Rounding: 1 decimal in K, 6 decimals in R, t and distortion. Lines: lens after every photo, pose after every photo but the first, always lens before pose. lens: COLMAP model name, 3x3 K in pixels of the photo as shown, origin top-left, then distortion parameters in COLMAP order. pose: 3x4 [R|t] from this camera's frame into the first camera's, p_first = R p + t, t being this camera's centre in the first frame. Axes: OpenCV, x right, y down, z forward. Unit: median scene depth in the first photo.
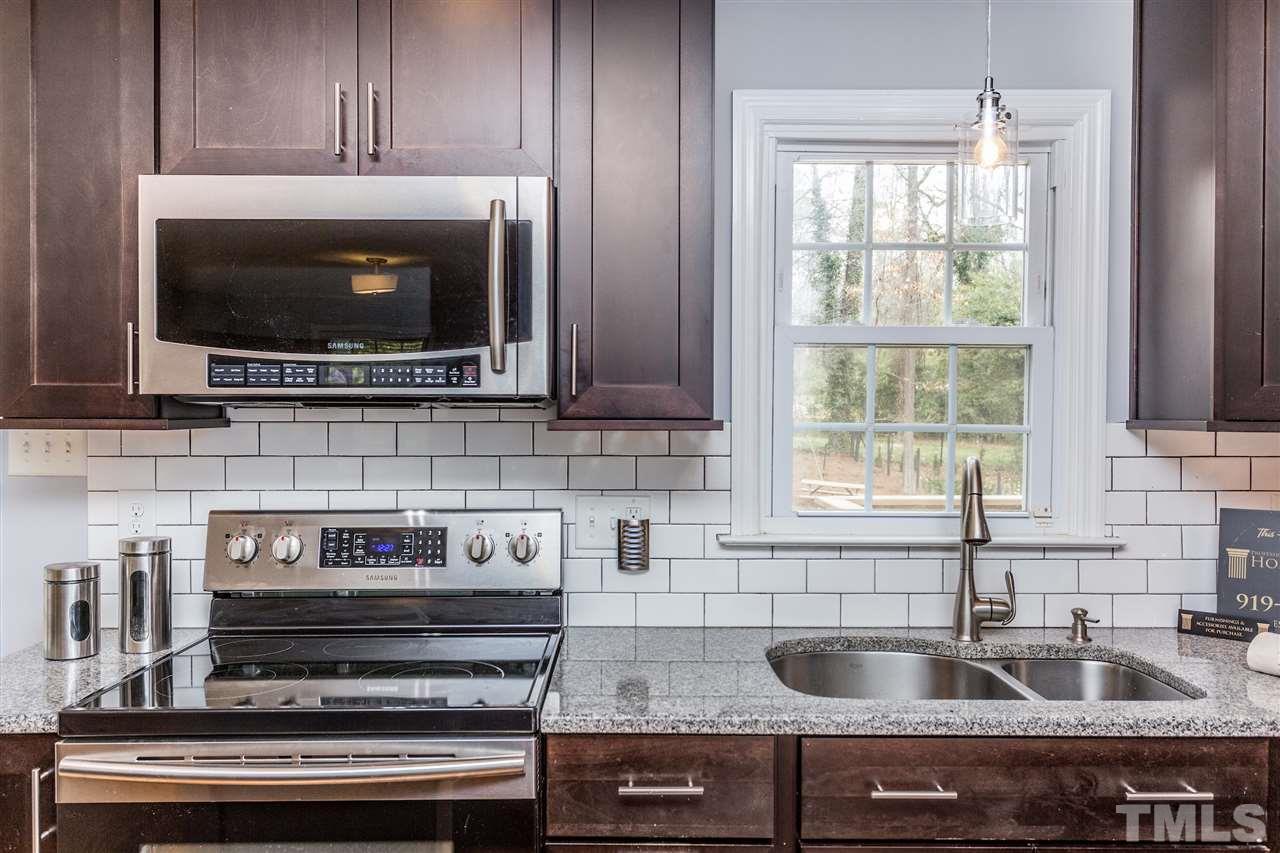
lens RADIAL K [[998.3, 0, 623.9], [0, 998.3, 425.5], [0, 0, 1]] dist [0.005076, 0.005568]
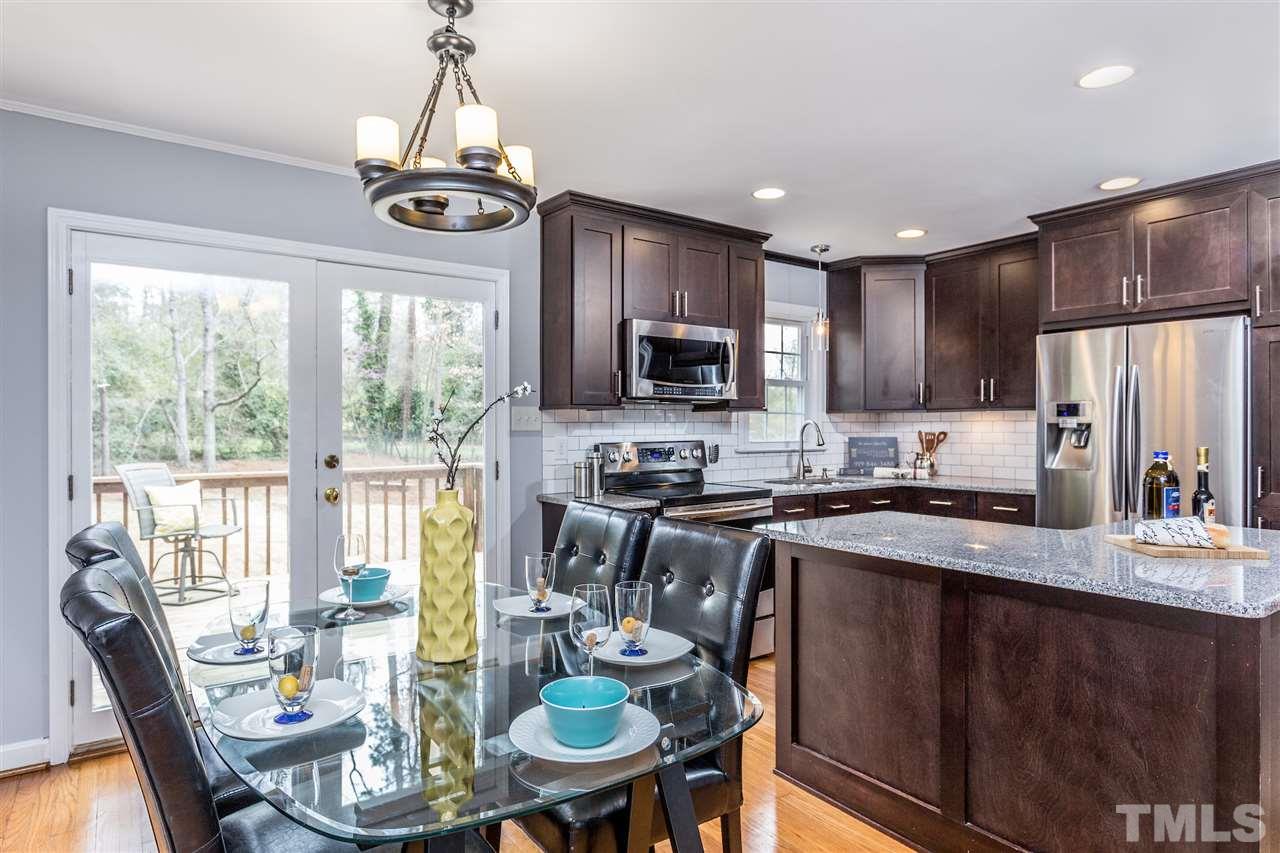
lens RADIAL K [[734.6, 0, 640.0], [0, 734.6, 426.5], [0, 0, 1]] dist [-0.001764, 0.000623]
pose [[0.805830, -0.004435, 0.592130, -1.549200], [0.011445, 0.999902, -0.008085, 0.064053], [-0.592036, 0.013292, 0.805802, -0.619789]]
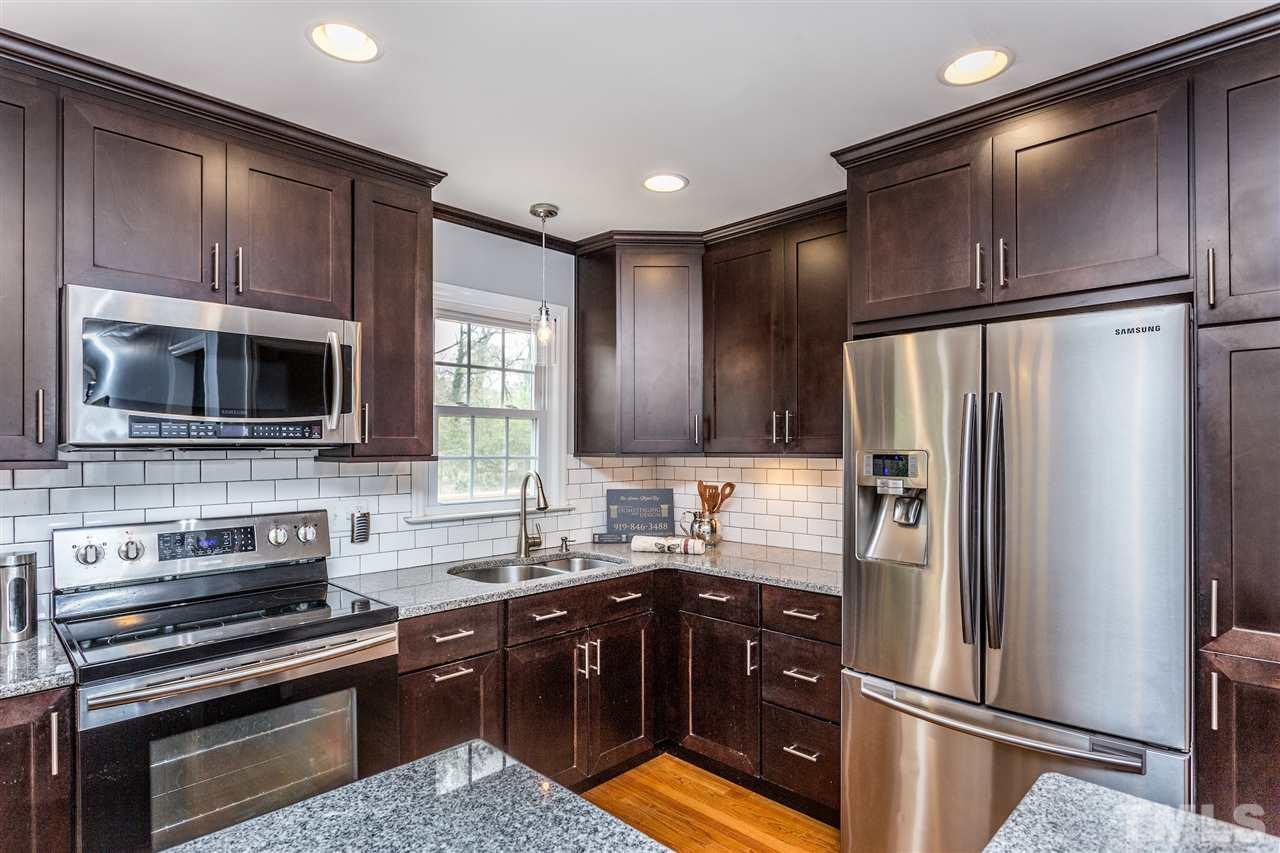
lens RADIAL K [[667.4, 0, 639.2], [0, 667.4, 447.0], [0, 0, 1]] dist [-0.001656, 0.000103]
pose [[0.696273, -0.004768, 0.717761, -0.541148], [0.012866, 0.999900, -0.005839, -0.009192], [-0.717662, 0.013301, 0.696265, -0.184968]]
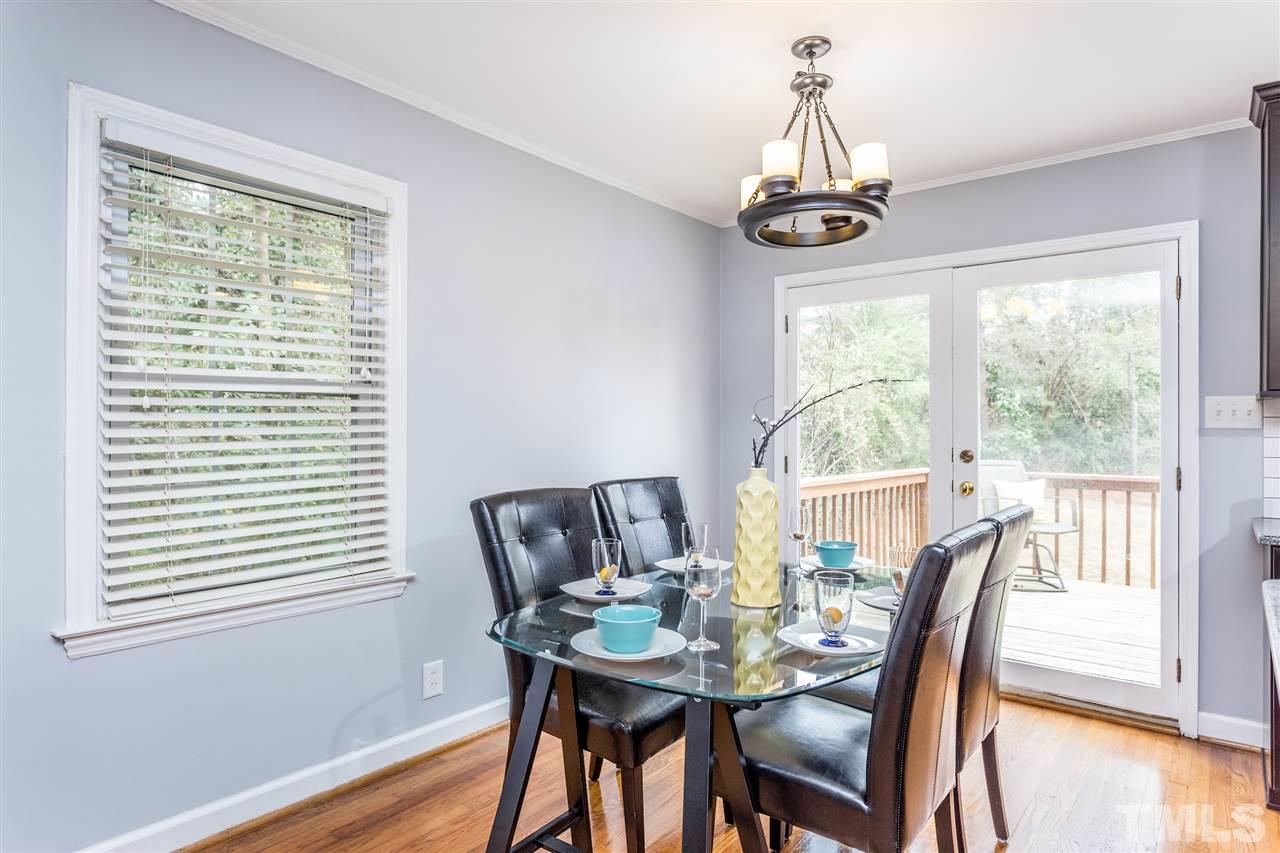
lens RADIAL K [[734.6, 0, 640.0], [0, 734.6, 426.5], [0, 0, 1]] dist [-0.001764, 0.000623]
pose [[0.784622, -0.003046, -0.619968, -0.663718], [-0.011627, 0.999740, -0.019627, 0.094756], [0.619866, 0.022608, 0.784382, -0.710410]]
